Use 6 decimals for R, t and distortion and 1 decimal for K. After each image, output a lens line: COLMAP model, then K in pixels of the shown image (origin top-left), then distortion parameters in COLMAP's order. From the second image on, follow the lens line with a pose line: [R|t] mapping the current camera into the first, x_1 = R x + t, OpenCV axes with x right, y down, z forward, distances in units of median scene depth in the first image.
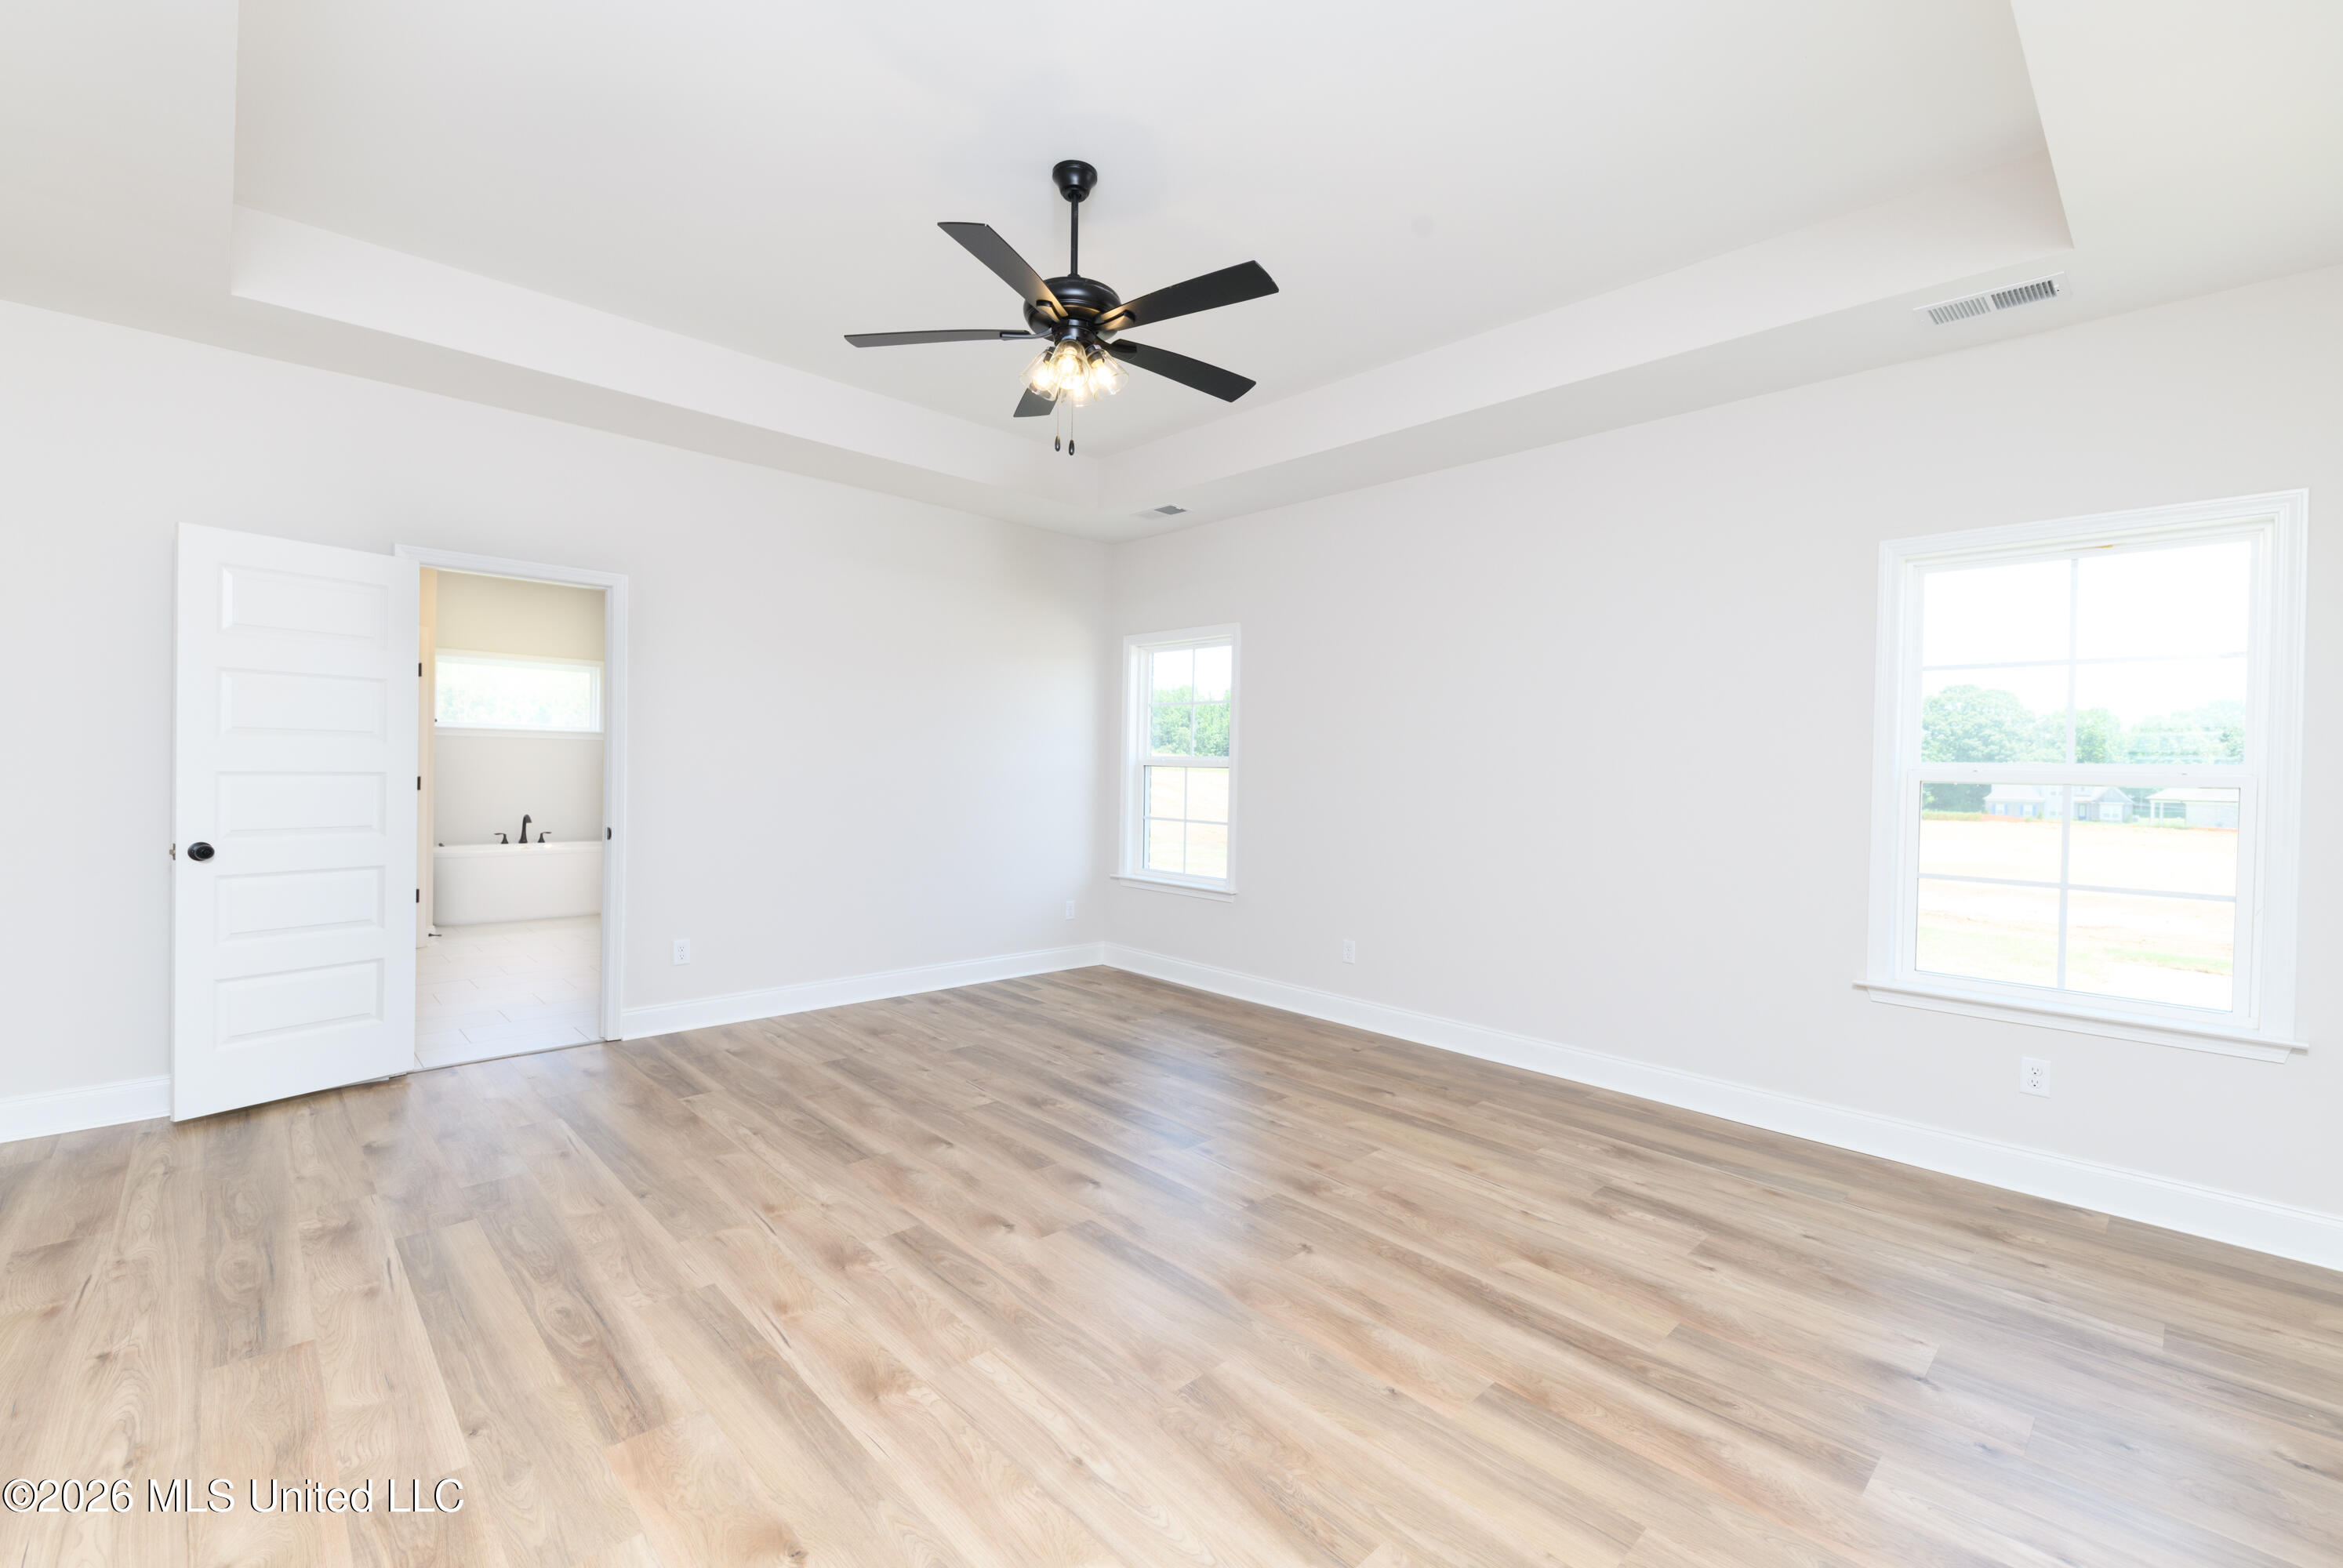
lens RADIAL K [[1011.9, 0, 1155.6], [0, 1011.9, 771.9], [0, 0, 1]] dist [0.013305, -0.002138]
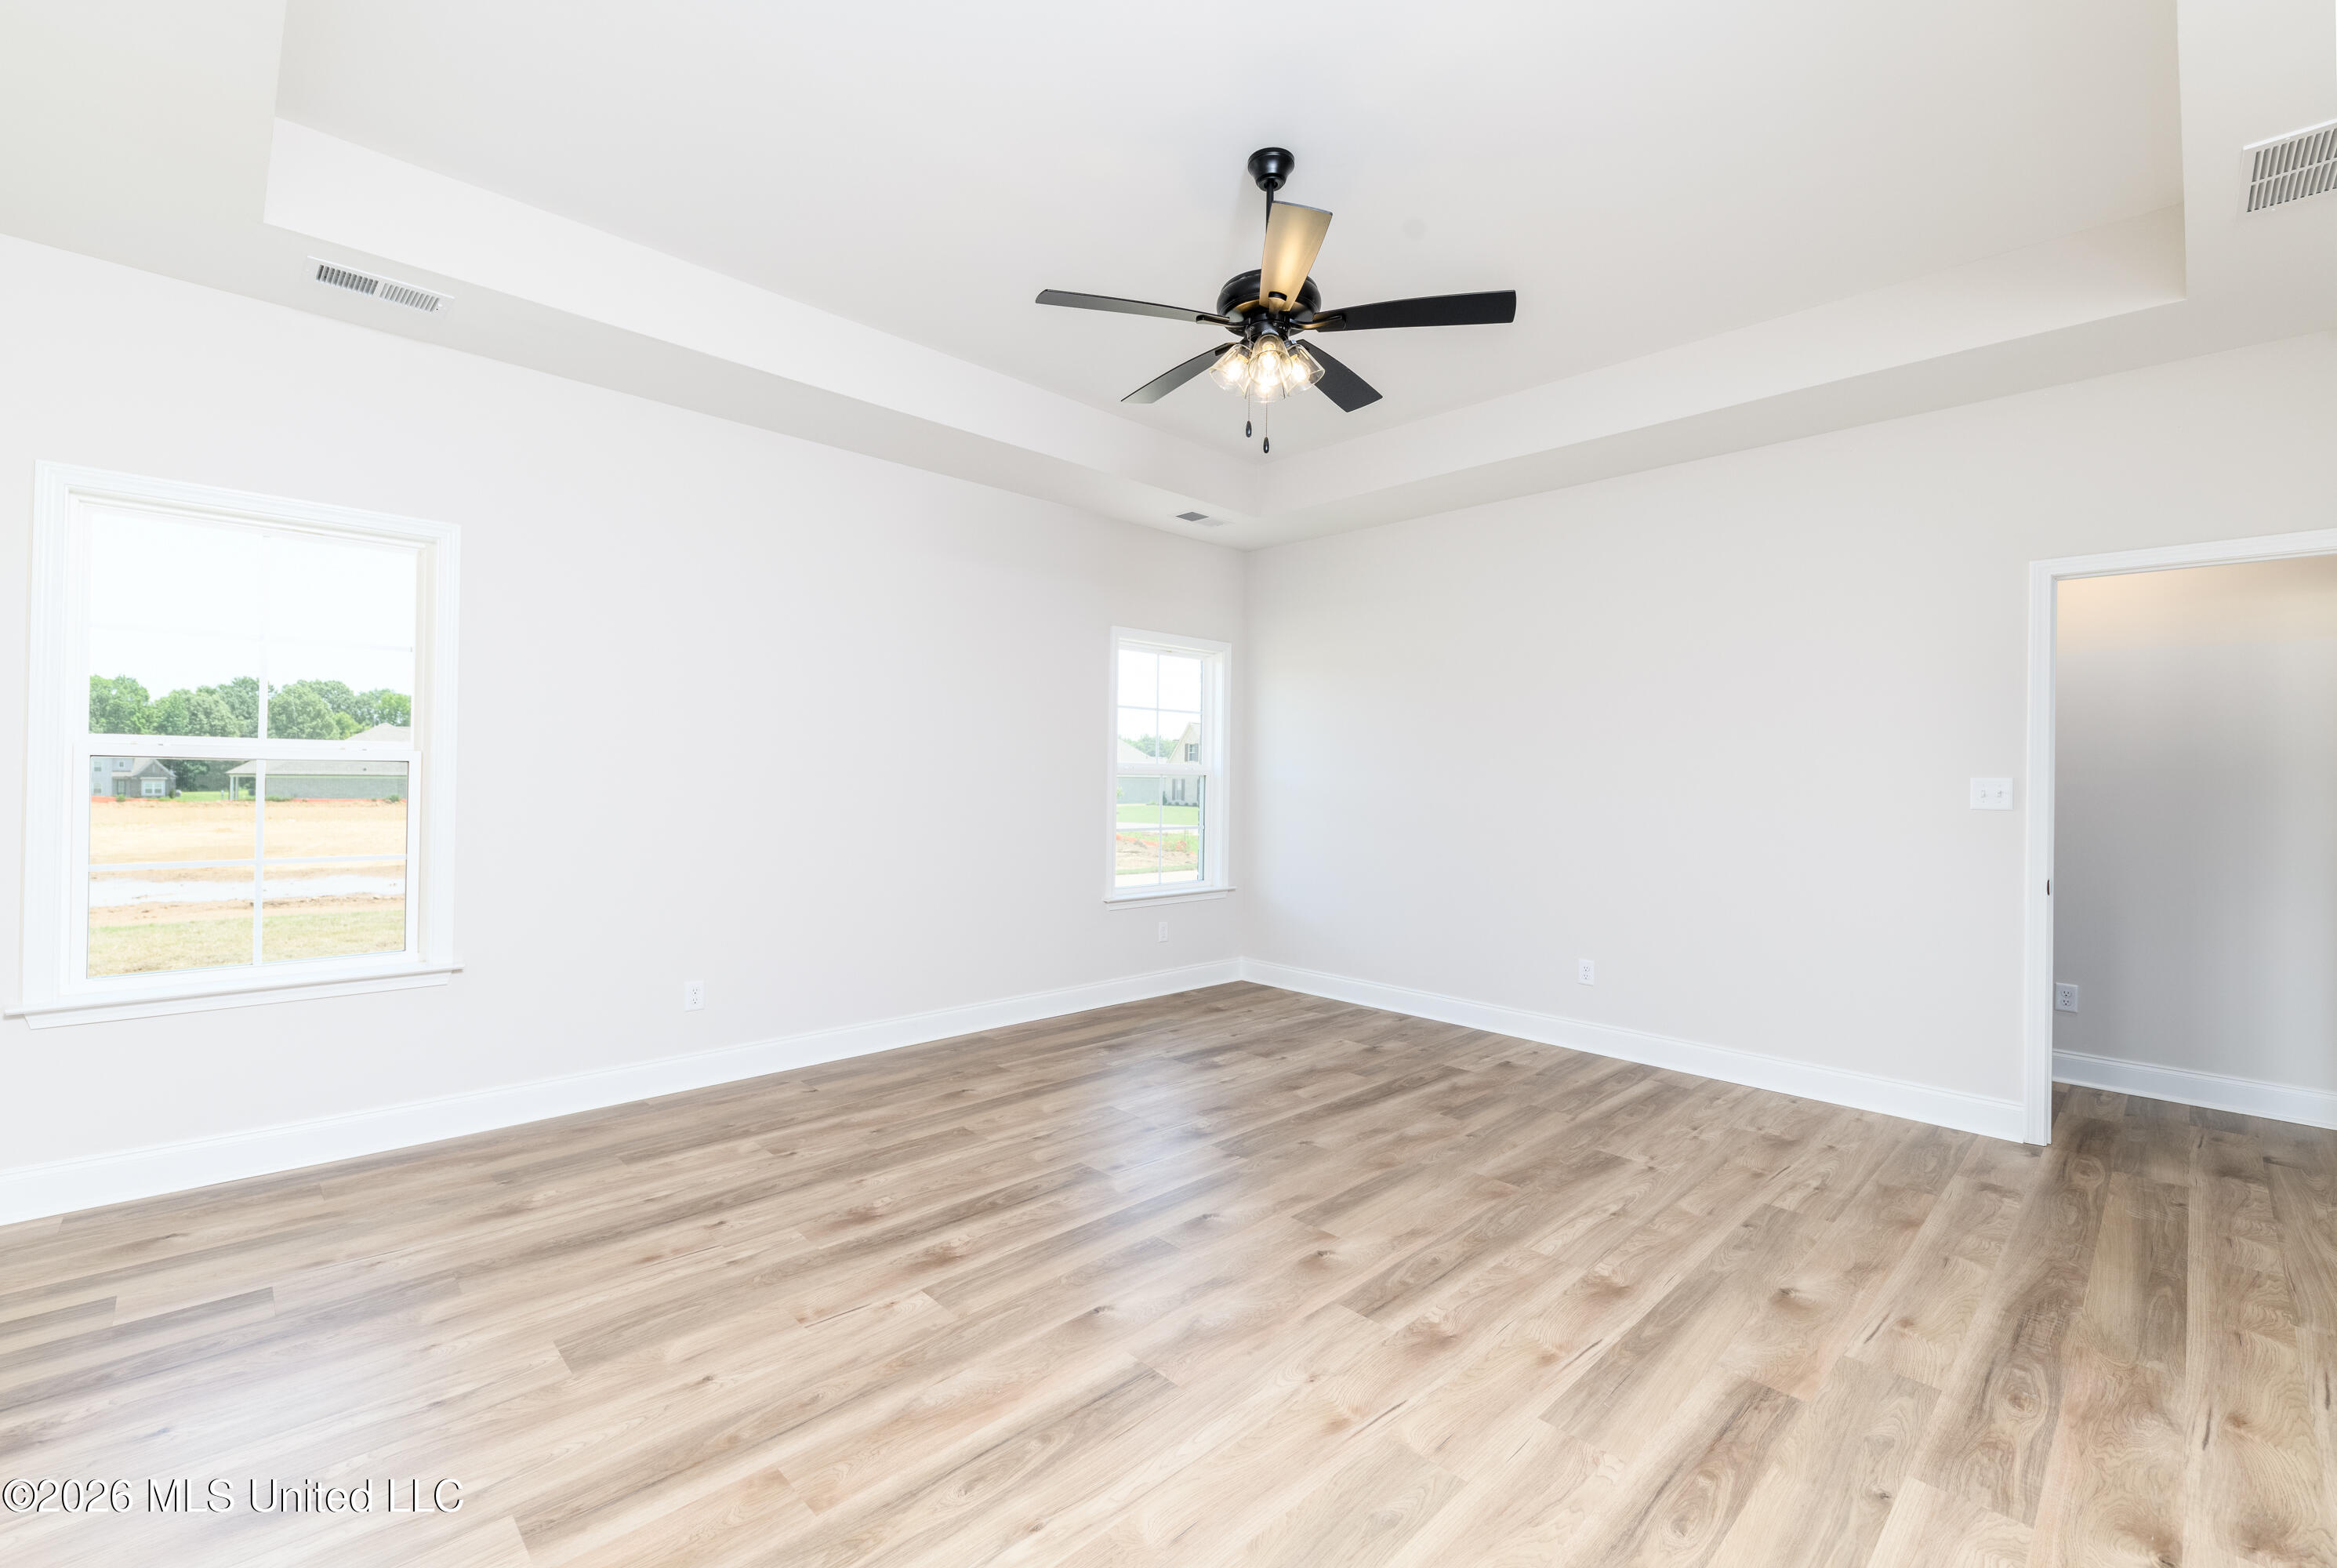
lens RADIAL K [[1009.4, 0, 1155.7], [0, 1009.4, 789.6], [0, 0, 1]] dist [0.013305, -0.002138]
pose [[-0.033524, -0.033183, 0.998887, -0.899409], [-0.012306, 0.999387, 0.032787, -0.023303], [-0.999362, -0.011193, -0.033912, 0.981101]]
